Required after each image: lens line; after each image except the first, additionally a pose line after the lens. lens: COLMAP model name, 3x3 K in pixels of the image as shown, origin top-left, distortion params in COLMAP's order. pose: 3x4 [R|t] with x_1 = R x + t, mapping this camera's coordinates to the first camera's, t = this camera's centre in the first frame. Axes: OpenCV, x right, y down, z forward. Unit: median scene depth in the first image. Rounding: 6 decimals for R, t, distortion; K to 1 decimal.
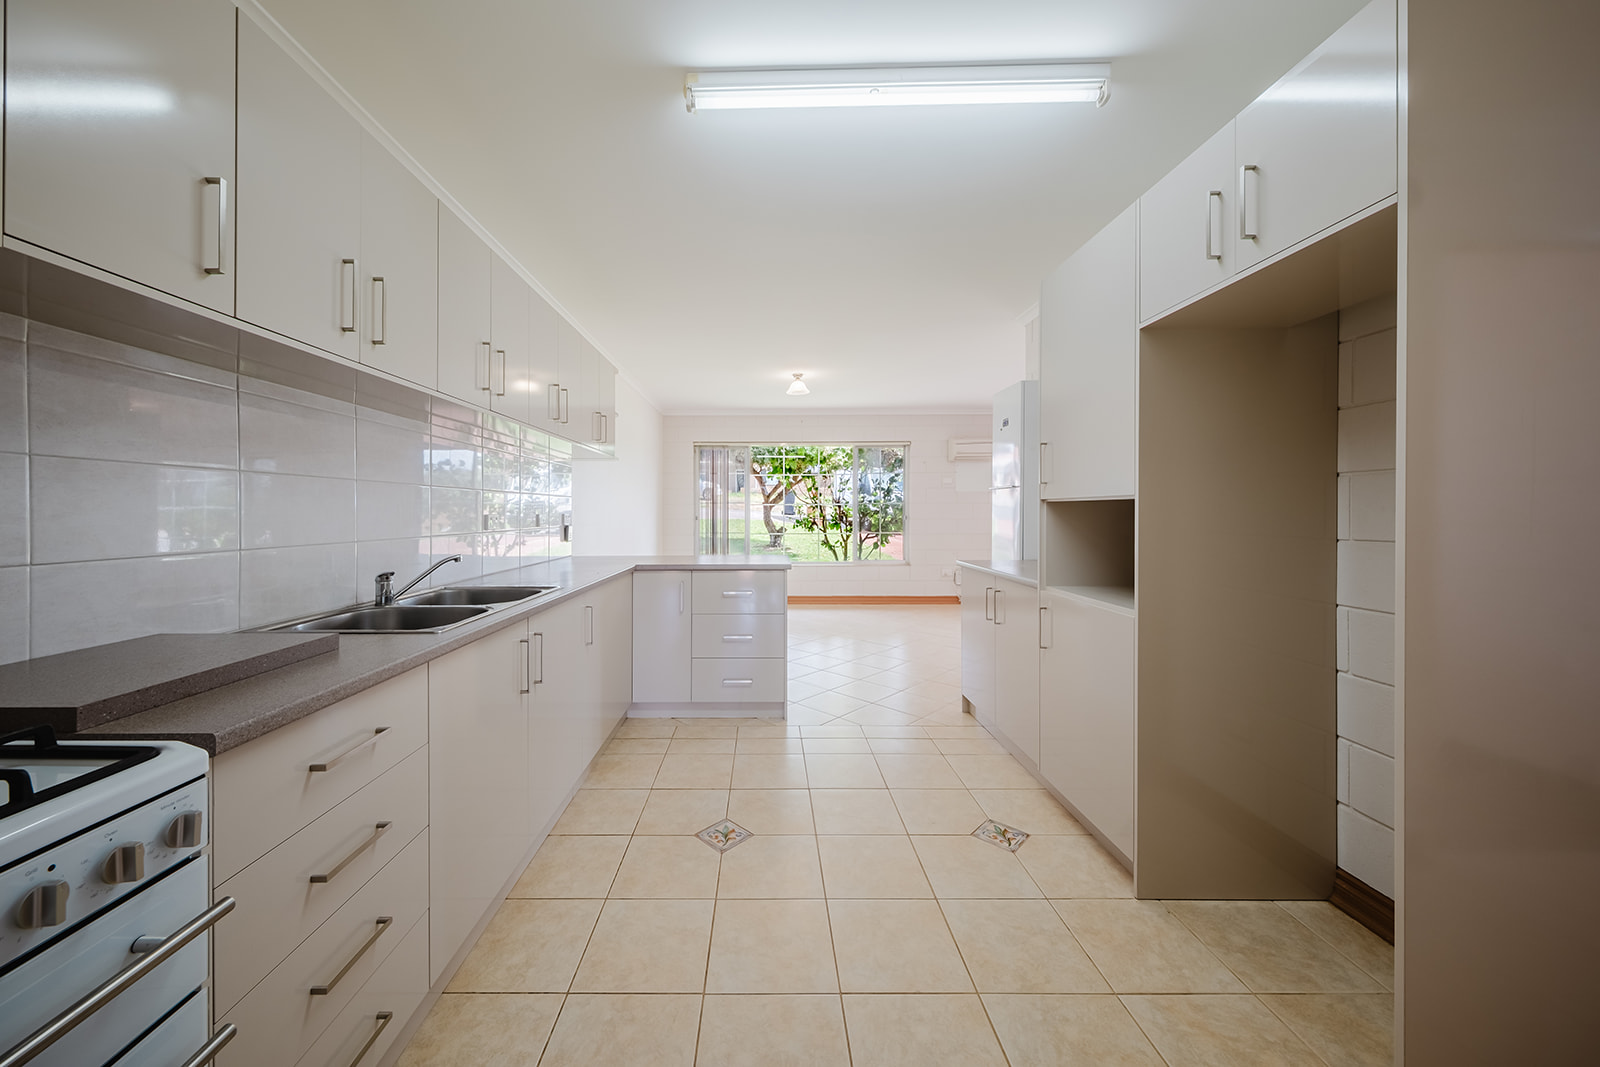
lens RADIAL K [[543.0, 0, 799.4], [0, 543.0, 527.6], [0, 0, 1]] dist [0.000325, 0.000012]
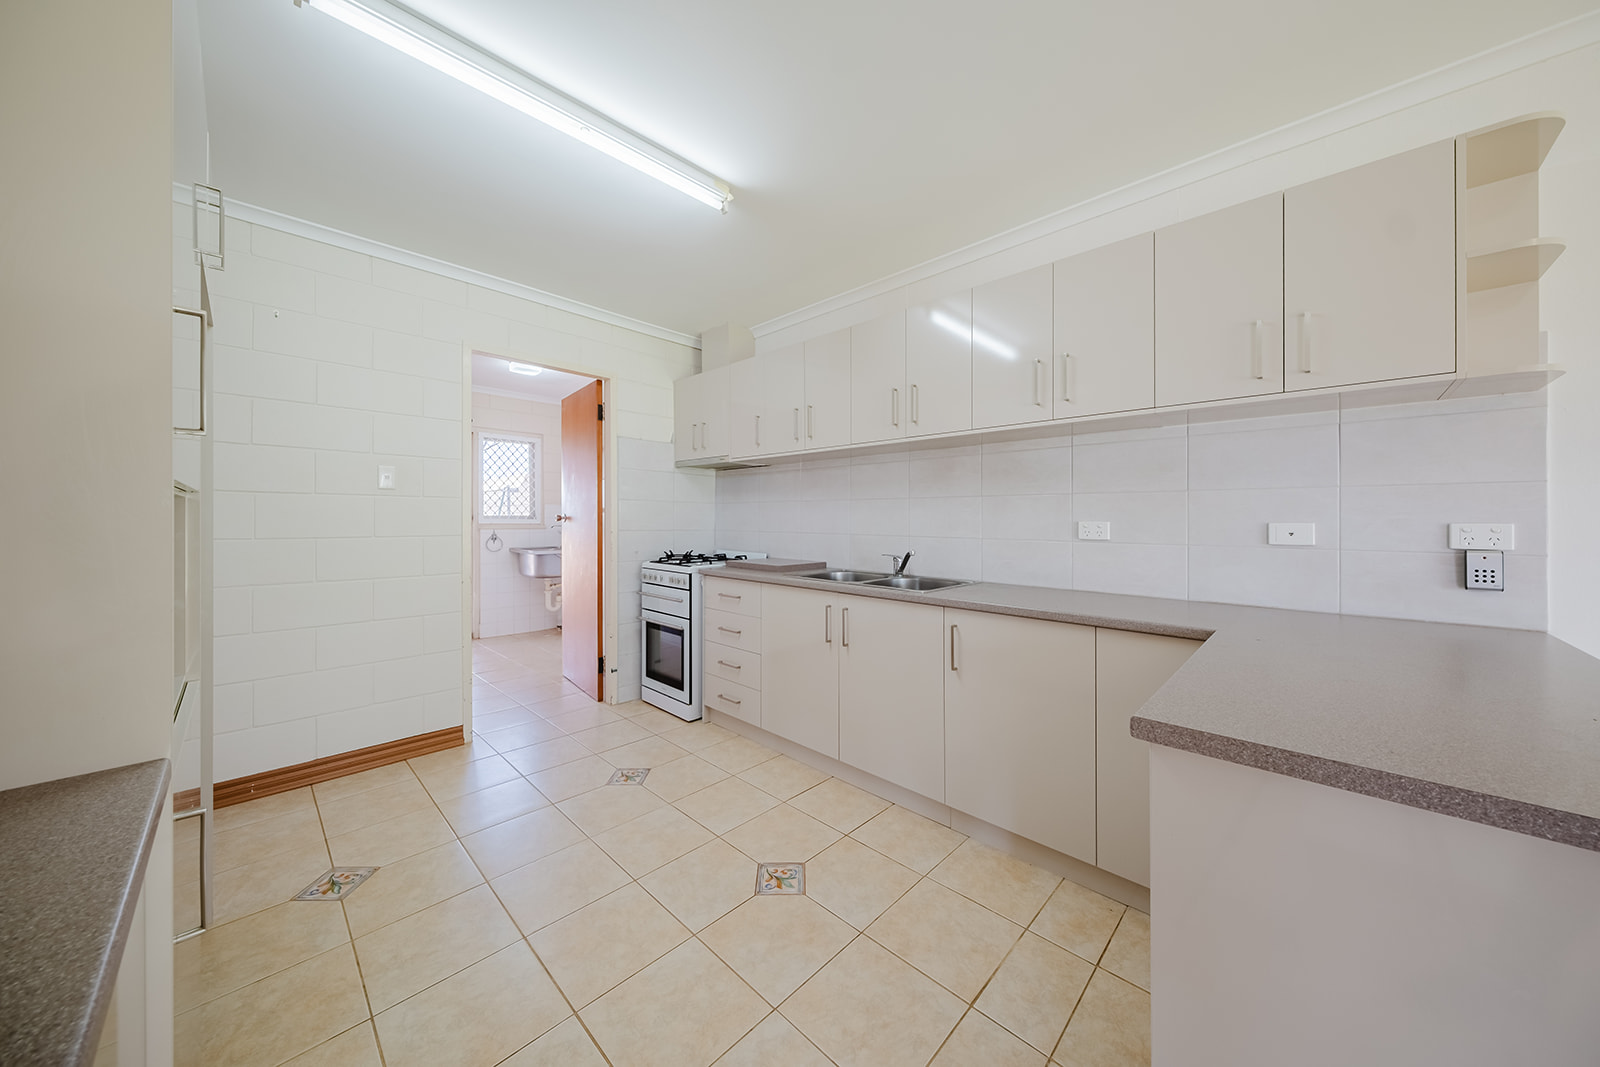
lens RADIAL K [[543.0, 0, 799.4], [0, 543.0, 527.6], [0, 0, 1]] dist [0.000325, 0.000012]
pose [[-0.741247, 0.009147, -0.671170, 0.421712], [-0.018281, 0.999261, 0.033808, -0.045801], [0.670983, 0.037329, -0.740532, 1.602640]]
